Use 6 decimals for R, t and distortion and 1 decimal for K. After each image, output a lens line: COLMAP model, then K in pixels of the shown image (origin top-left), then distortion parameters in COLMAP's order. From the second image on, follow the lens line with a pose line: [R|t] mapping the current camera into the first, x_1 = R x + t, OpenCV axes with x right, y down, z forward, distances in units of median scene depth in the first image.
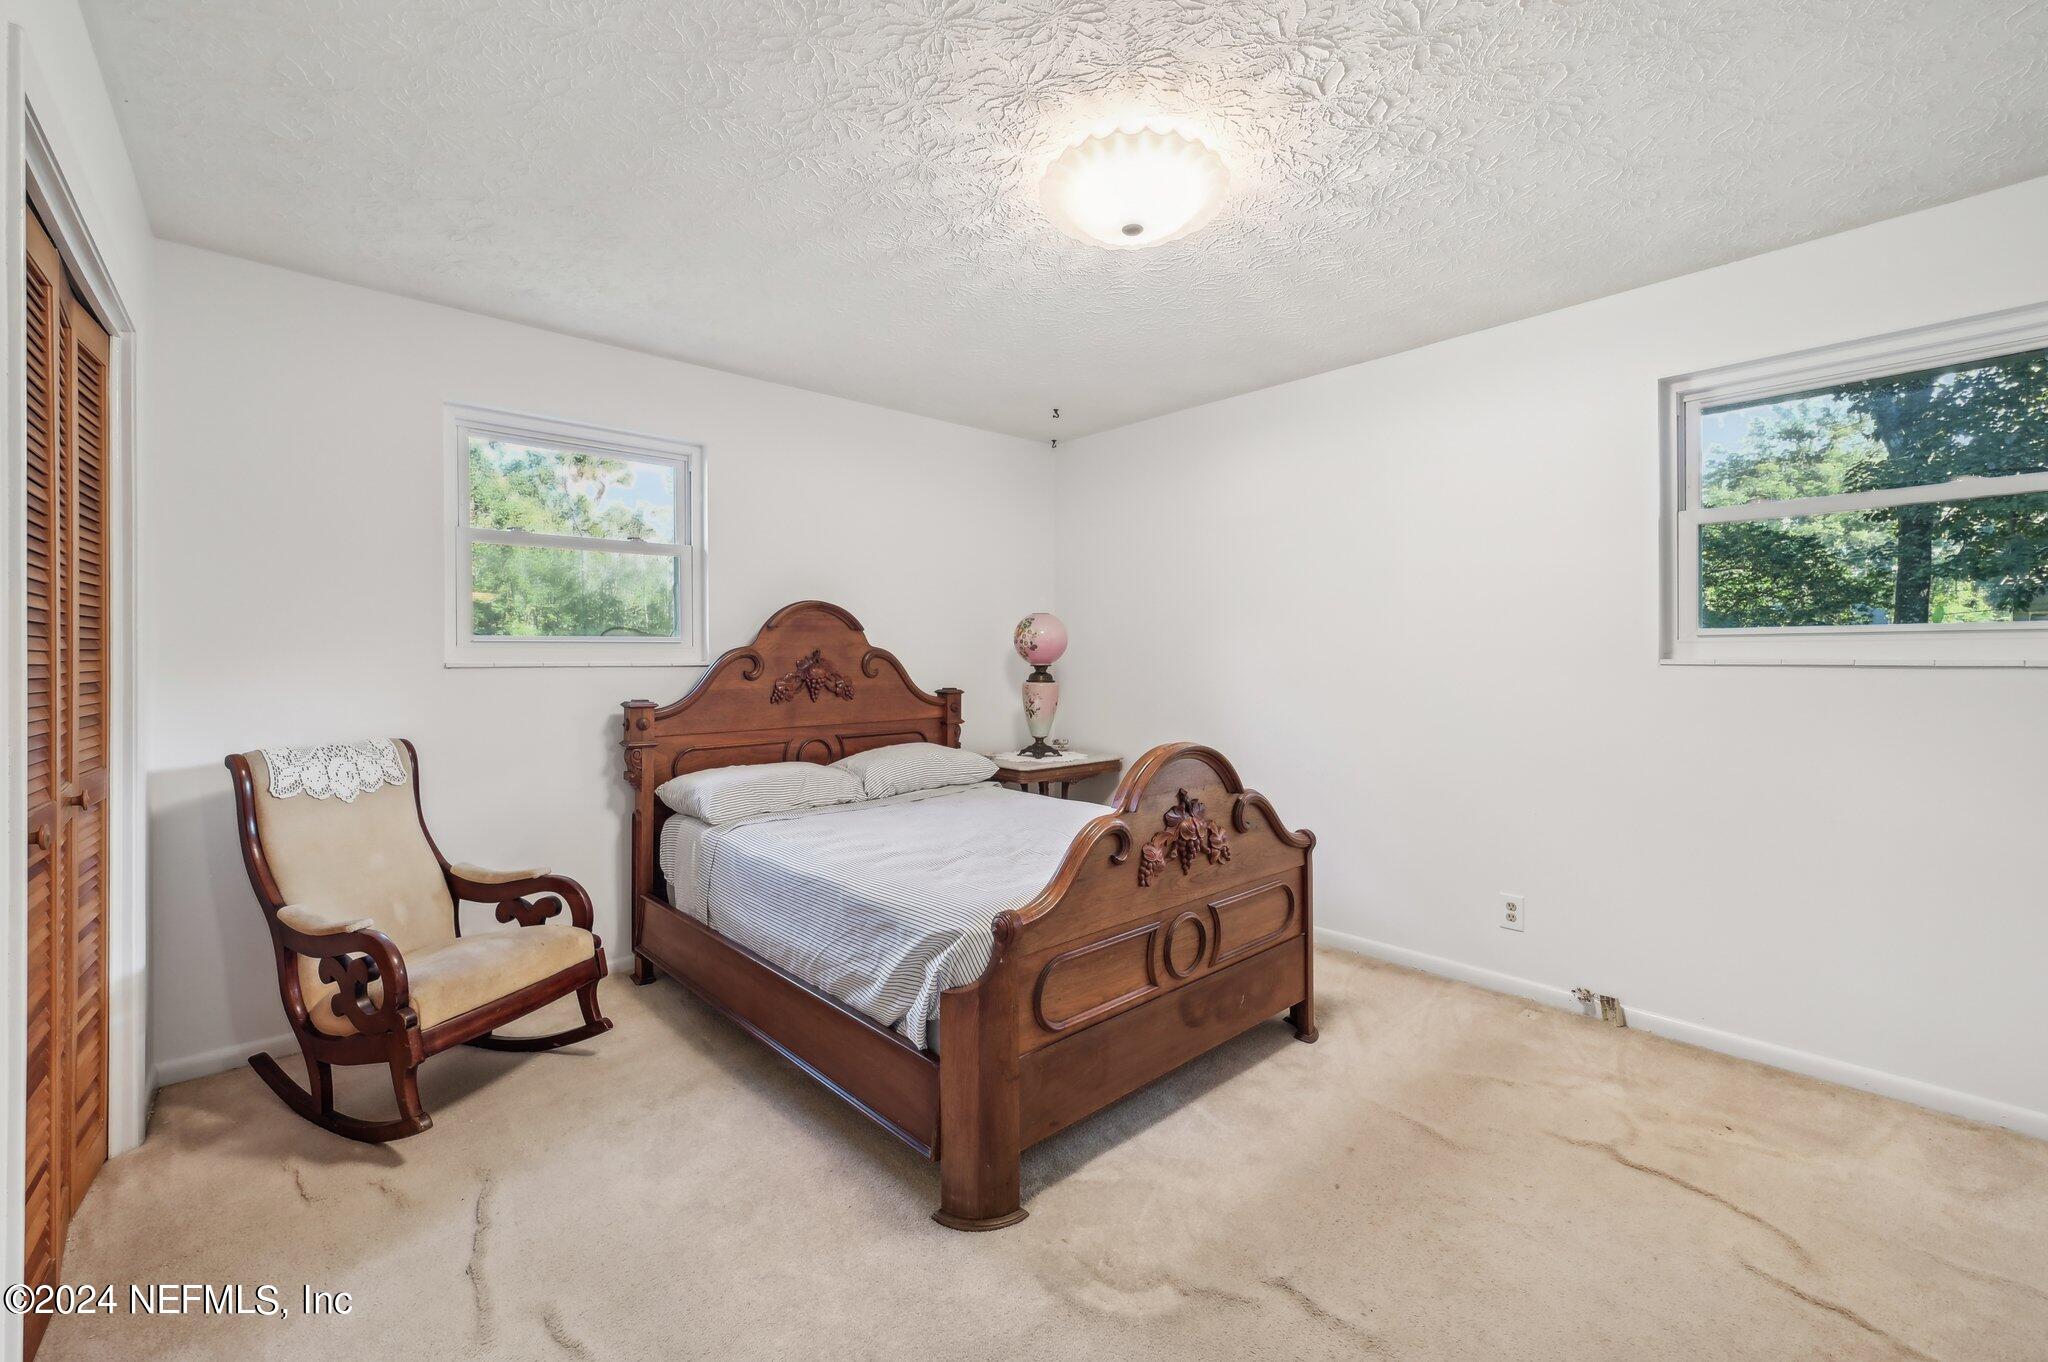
lens RADIAL K [[835.4, 0, 1025.1], [0, 835.4, 677.6], [0, 0, 1]] dist [0.001721, 0.000026]
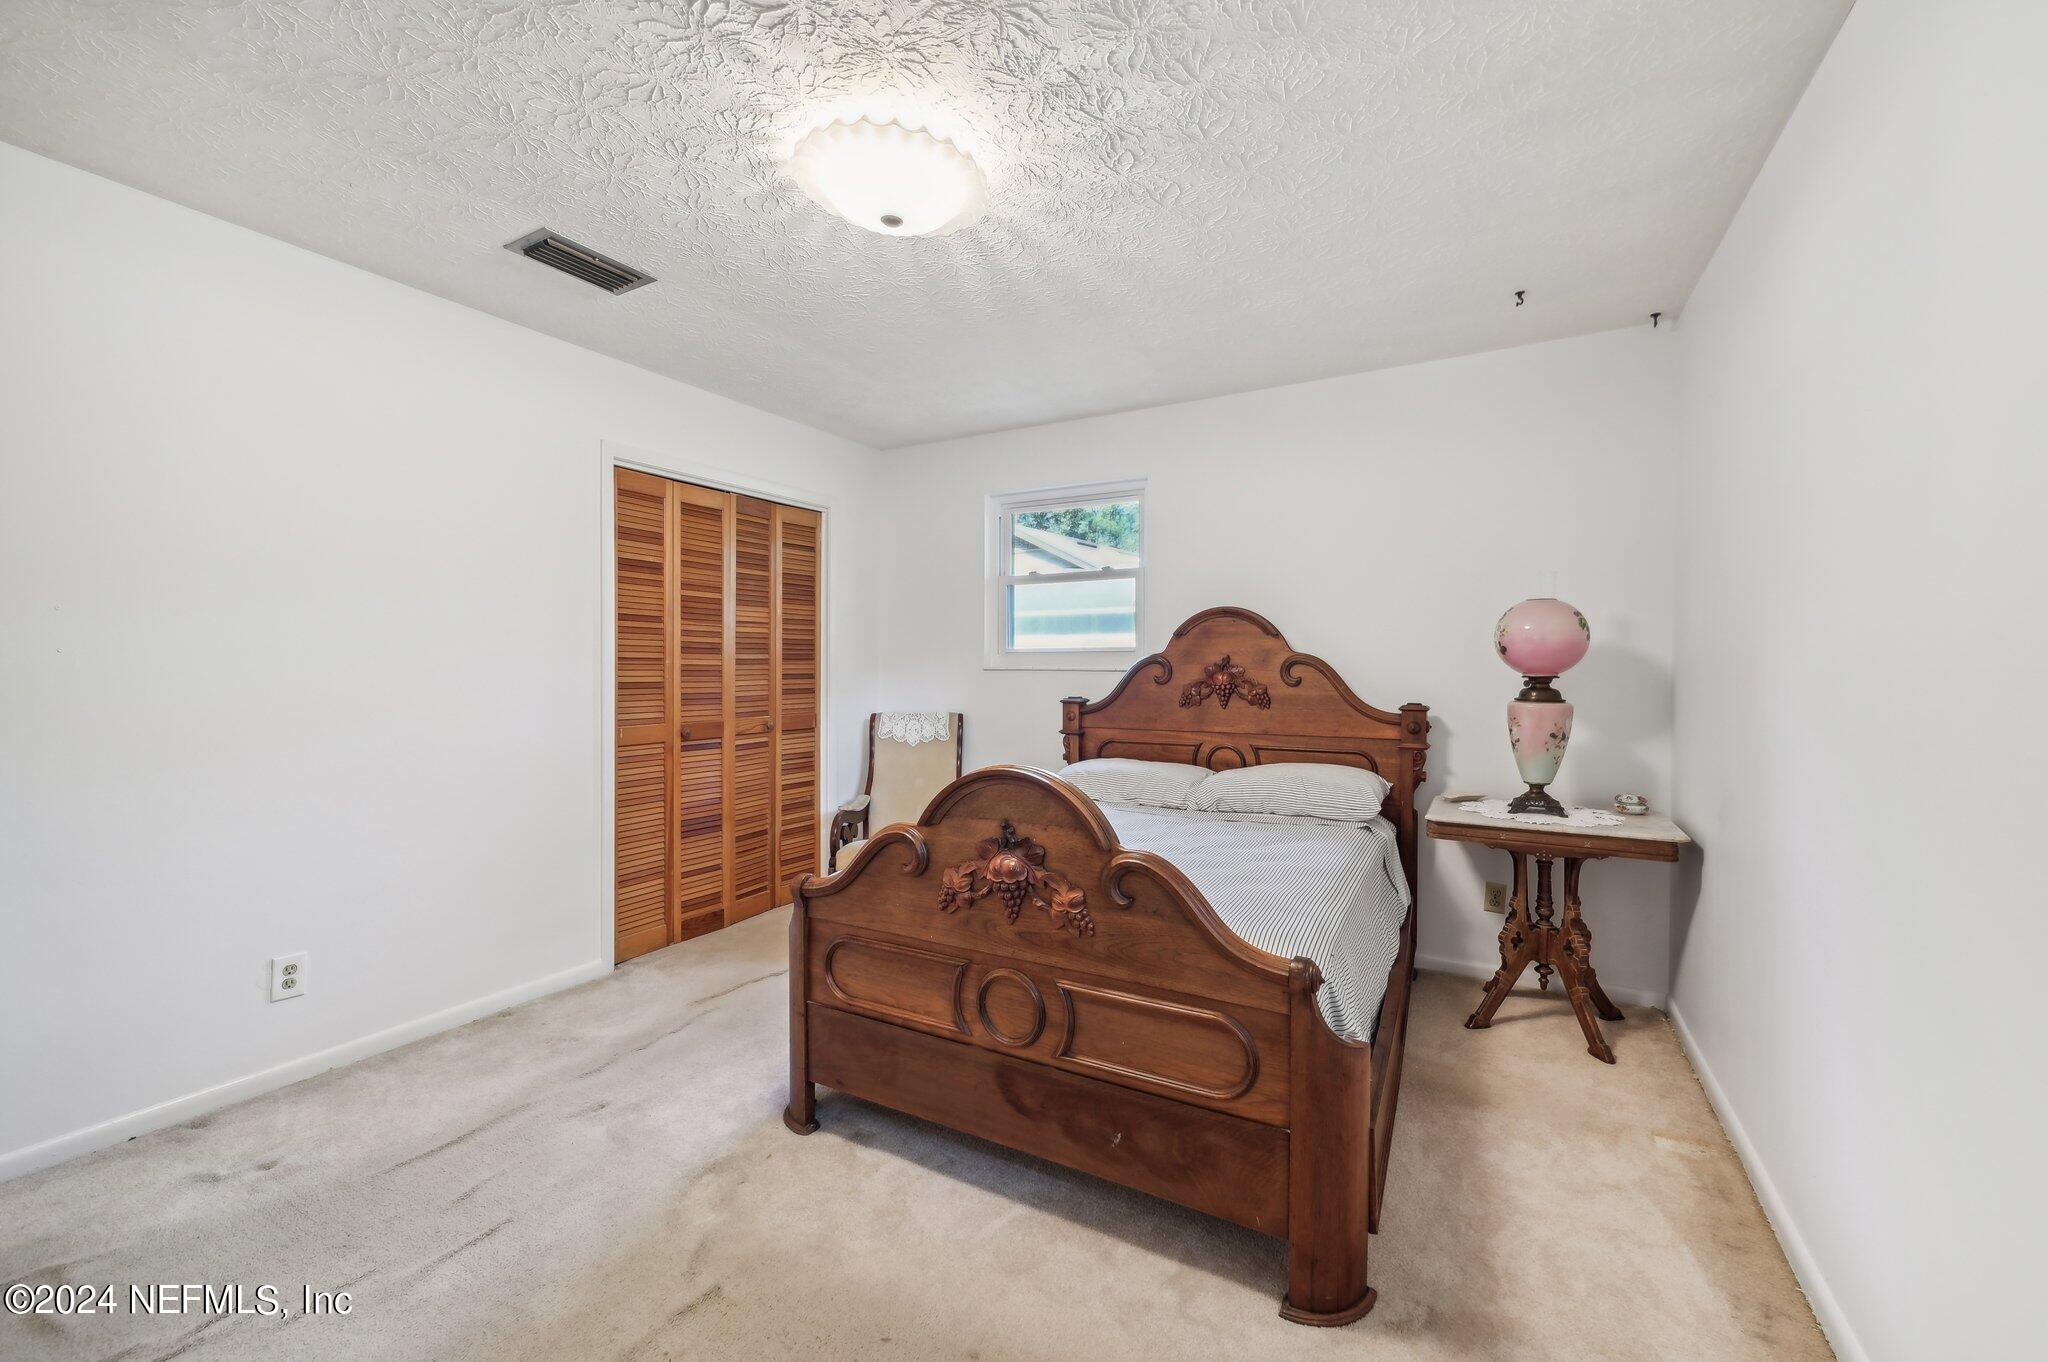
lens RADIAL K [[835.4, 0, 1025.1], [0, 835.4, 677.6], [0, 0, 1]] dist [0.001721, 0.000026]
pose [[0.313335, 0.019989, -0.949432, 0.649328], [-0.024920, 0.999607, 0.012821, -0.015046], [0.949316, 0.019642, 0.313710, 0.488175]]
